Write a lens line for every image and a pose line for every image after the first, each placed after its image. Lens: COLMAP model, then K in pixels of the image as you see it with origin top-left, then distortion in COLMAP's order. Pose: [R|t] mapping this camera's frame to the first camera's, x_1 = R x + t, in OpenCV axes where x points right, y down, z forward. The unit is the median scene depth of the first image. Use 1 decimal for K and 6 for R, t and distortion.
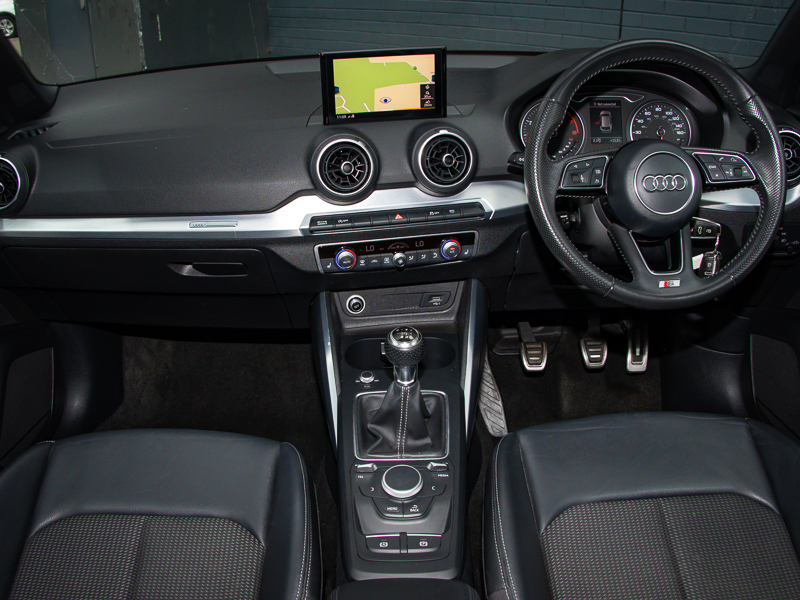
lens RADIAL K [[847.8, 0, 400.0], [0, 847.8, 300.0], [0, 0, 1]] dist [-0.070347, 0.001237]
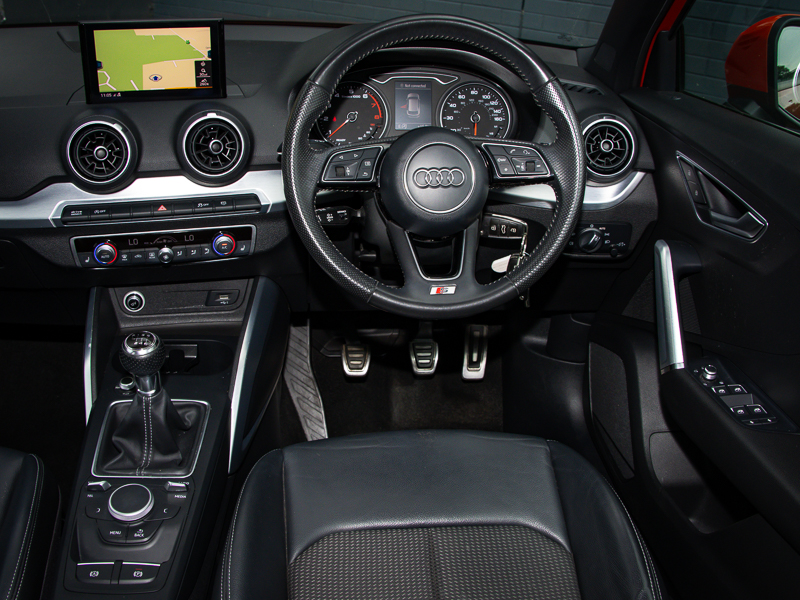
lens RADIAL K [[883.0, 0, 400.0], [0, 883.0, 300.0], [0, 0, 1]] dist [0.002362, 0.007057]
pose [[0.999717, 0.022989, -0.006132, 0.258434], [-0.022831, 0.999434, 0.024692, -0.028754], [0.006696, -0.024545, 0.999676, 0.052592]]
